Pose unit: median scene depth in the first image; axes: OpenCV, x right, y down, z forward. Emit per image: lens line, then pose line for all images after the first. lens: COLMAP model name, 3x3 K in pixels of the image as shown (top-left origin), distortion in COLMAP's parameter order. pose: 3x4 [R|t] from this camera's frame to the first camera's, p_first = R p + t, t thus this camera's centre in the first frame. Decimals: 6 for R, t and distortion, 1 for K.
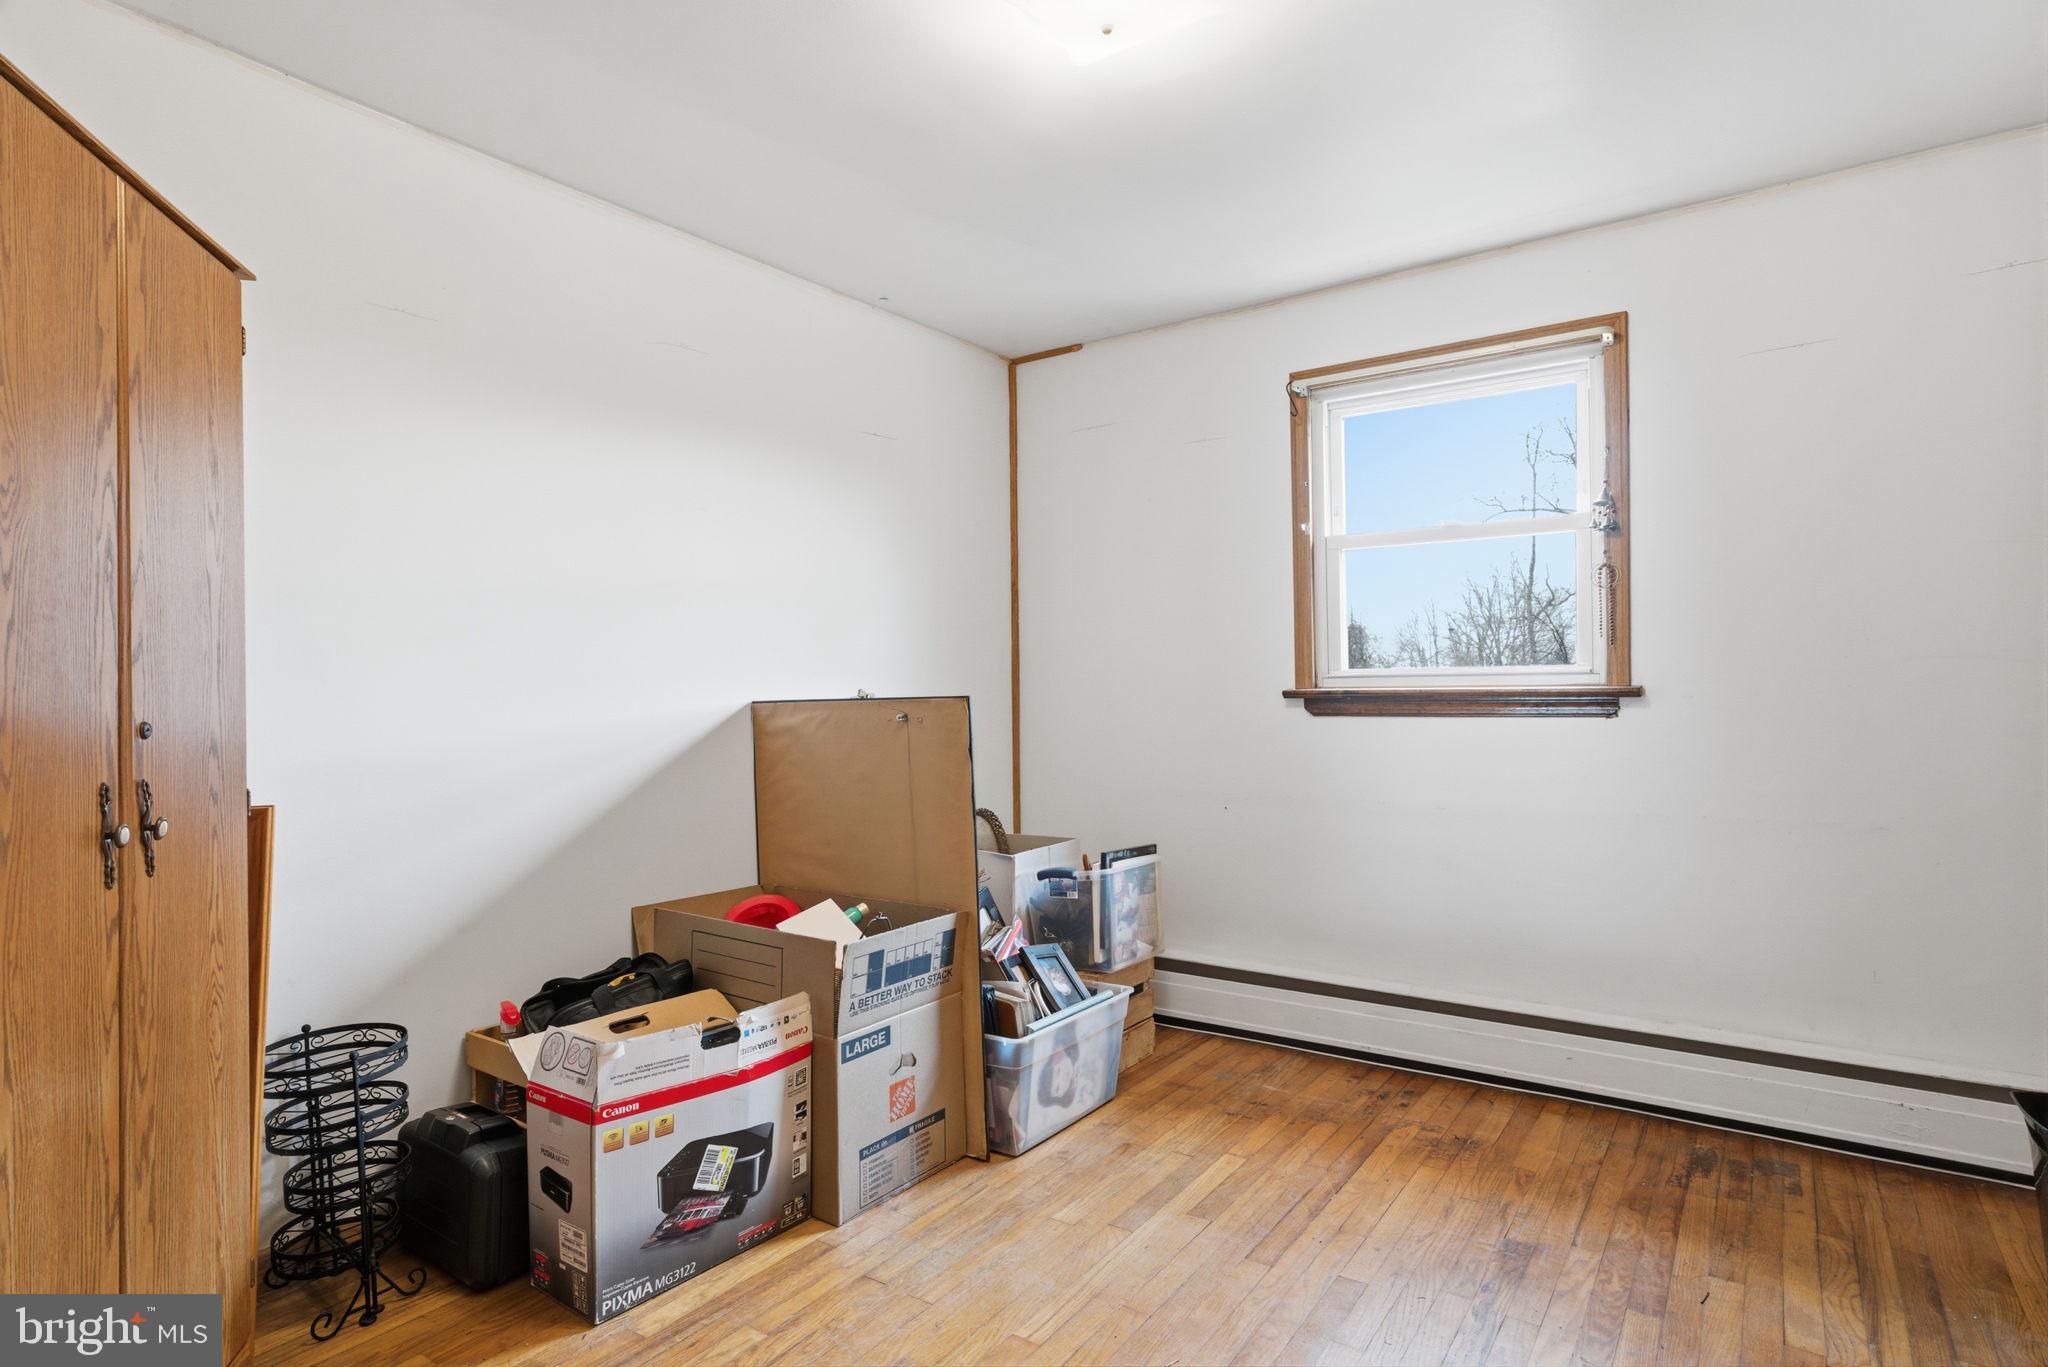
lens RADIAL K [[1073.1, 0, 1020.7], [0, 1073.1, 690.6], [0, 0, 1]] dist [0.006411, 0.002516]
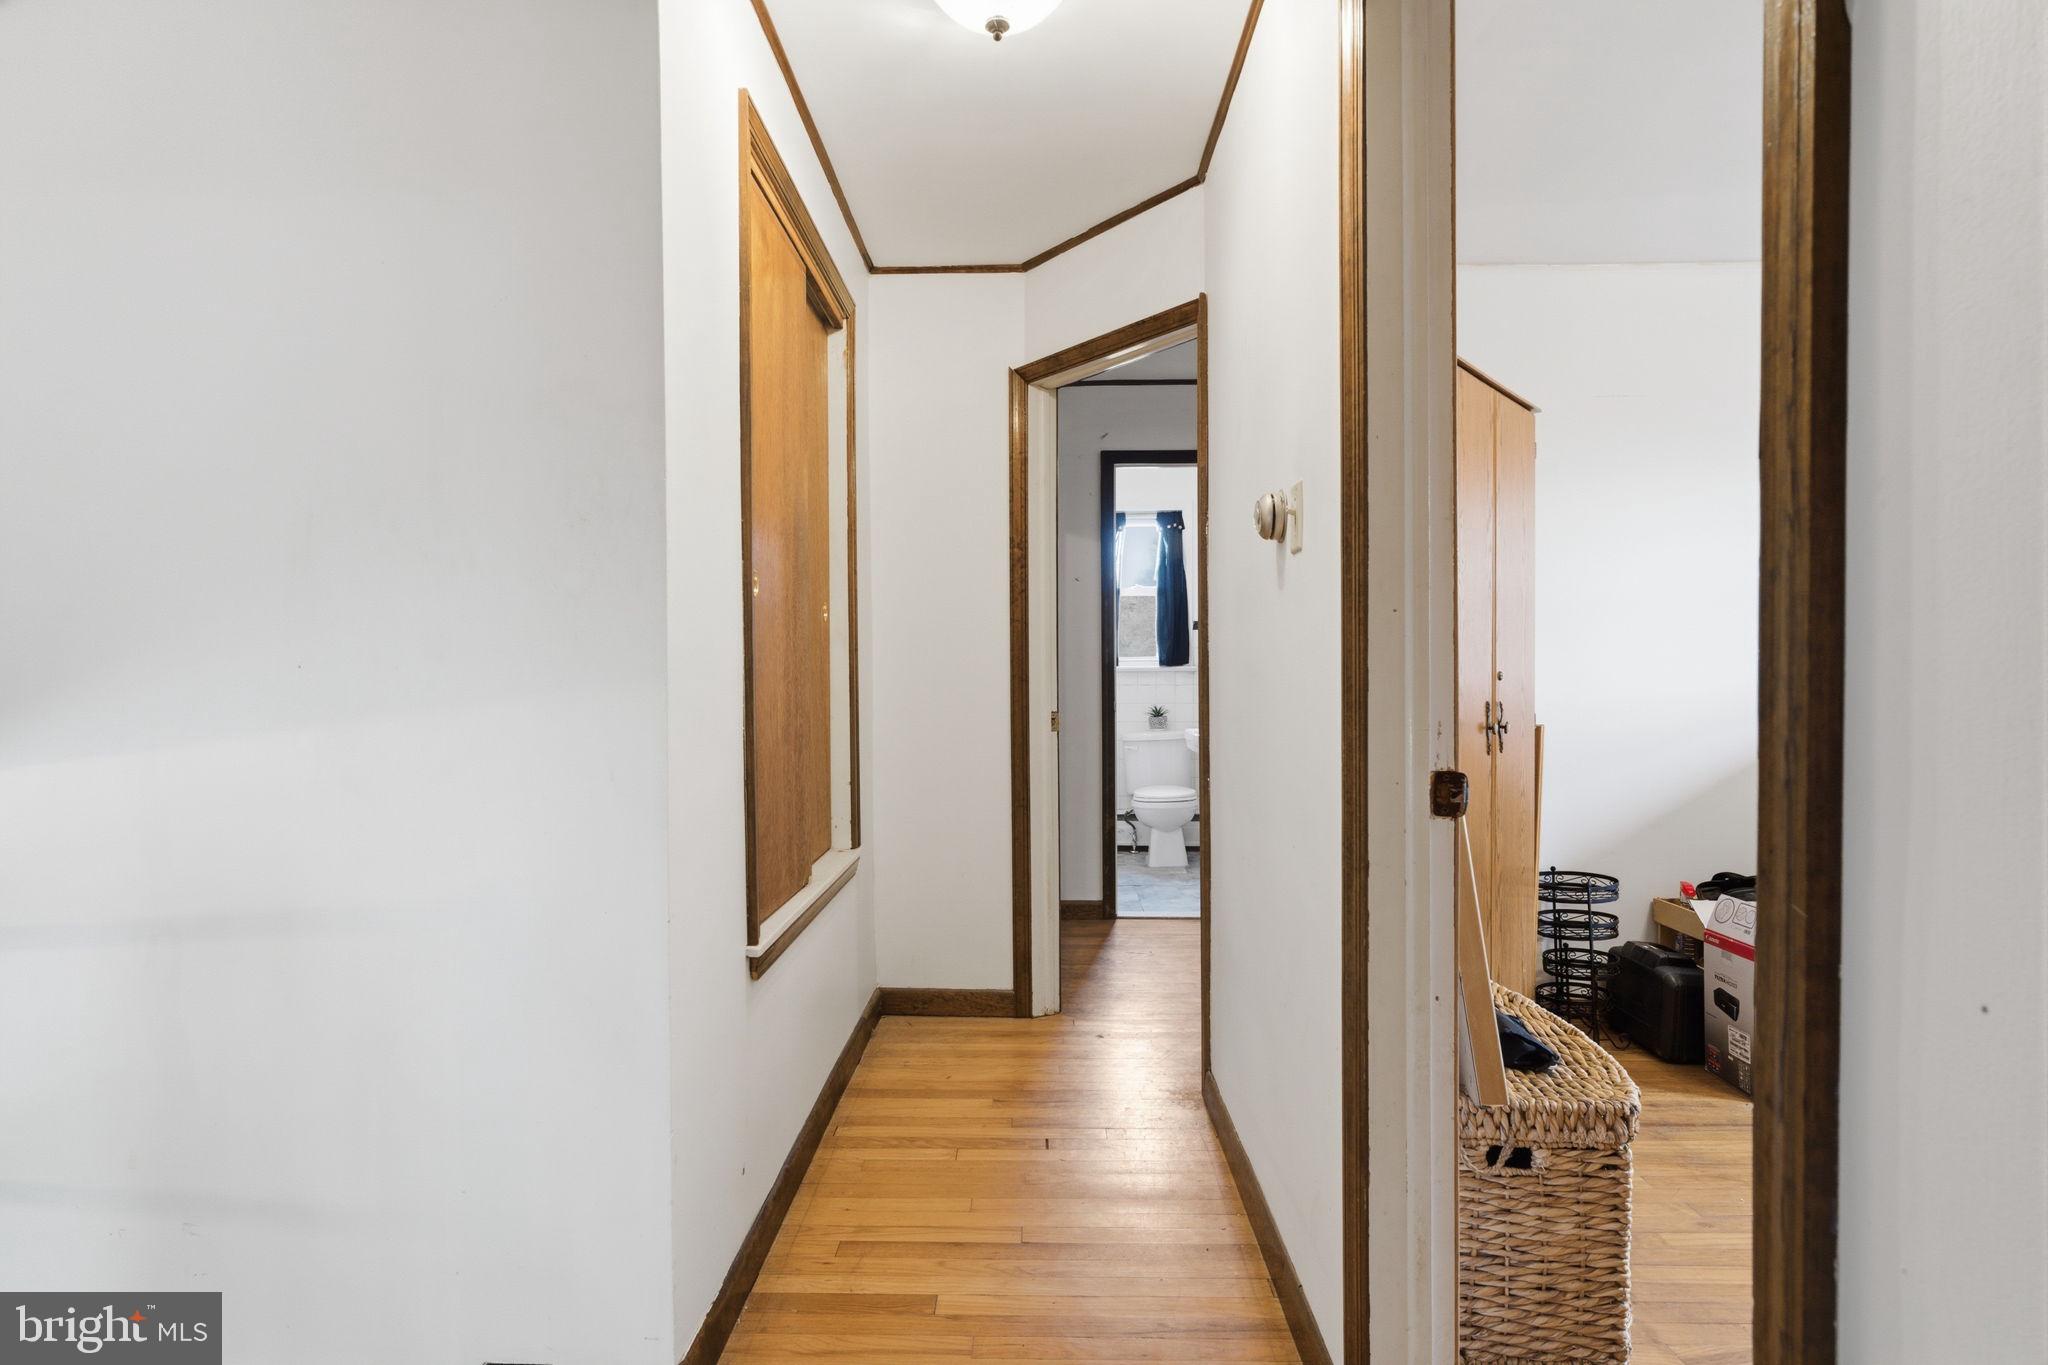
lens RADIAL K [[1073.1, 0, 1018.0], [0, 1073.1, 690.0], [0, 0, 1]] dist [0.006411, 0.002516]
pose [[0.564984, 0.024251, -0.824745, 0.202458], [-0.006362, 0.999666, 0.025036, 0.013902], [0.825077, -0.008898, 0.564950, -0.567428]]
